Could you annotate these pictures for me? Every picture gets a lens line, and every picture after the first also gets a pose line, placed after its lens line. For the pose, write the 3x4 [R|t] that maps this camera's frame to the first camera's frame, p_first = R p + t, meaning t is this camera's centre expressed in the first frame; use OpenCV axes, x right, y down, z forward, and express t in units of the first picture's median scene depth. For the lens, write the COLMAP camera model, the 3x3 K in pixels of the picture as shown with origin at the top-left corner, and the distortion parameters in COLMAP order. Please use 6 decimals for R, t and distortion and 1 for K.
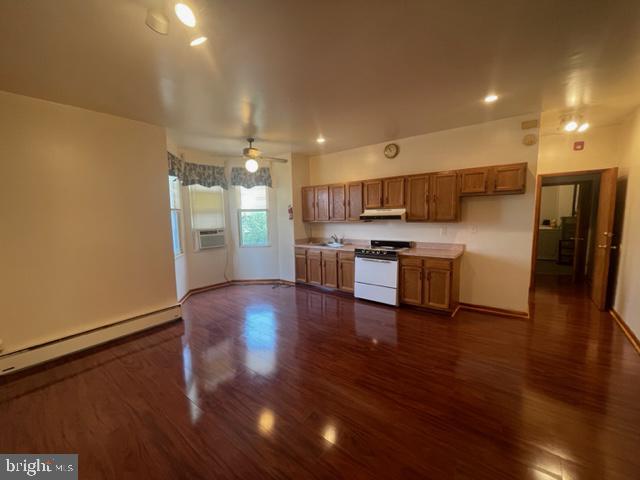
lens RADIAL K [[258.7, 0, 318.4], [0, 258.7, 242.5], [0, 0, 1]] dist [-0.038305, -0.000197]
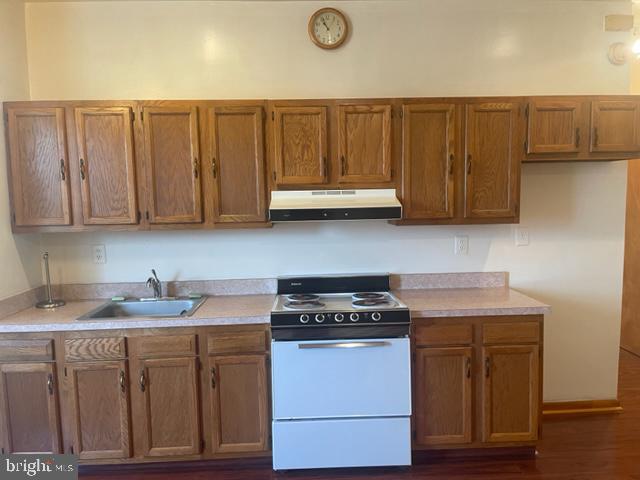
lens RADIAL K [[474.1, 0, 320.0], [0, 474.1, 240.0], [0, 0, 1]] dist [0.030787, -0.000231]
pose [[0.752833, -0.049163, 0.656373, -0.178034], [0.070183, 0.997517, -0.005781, -0.056708], [-0.654460, 0.050418, 0.754414, 0.510880]]
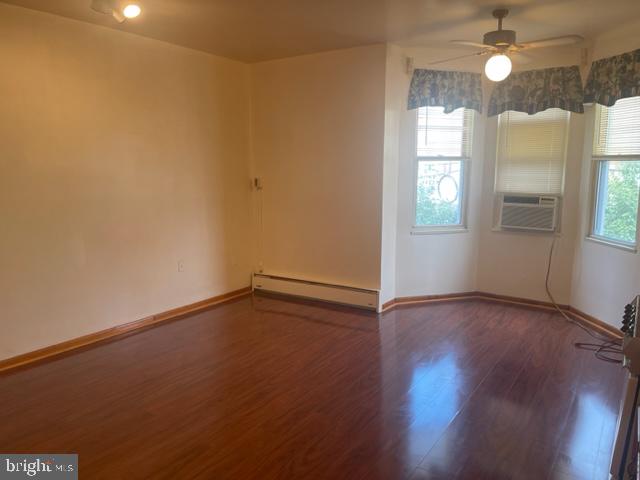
lens RADIAL K [[489.4, 0, 322.5], [0, 489.4, 240.8], [0, 0, 1]] dist [-0.001792, -0.001042]
pose [[0.056597, 0.165817, -0.984531, 0.639805], [-0.110979, 0.981045, 0.158851, -0.081060], [0.992210, 0.100272, 0.073926, 0.593283]]
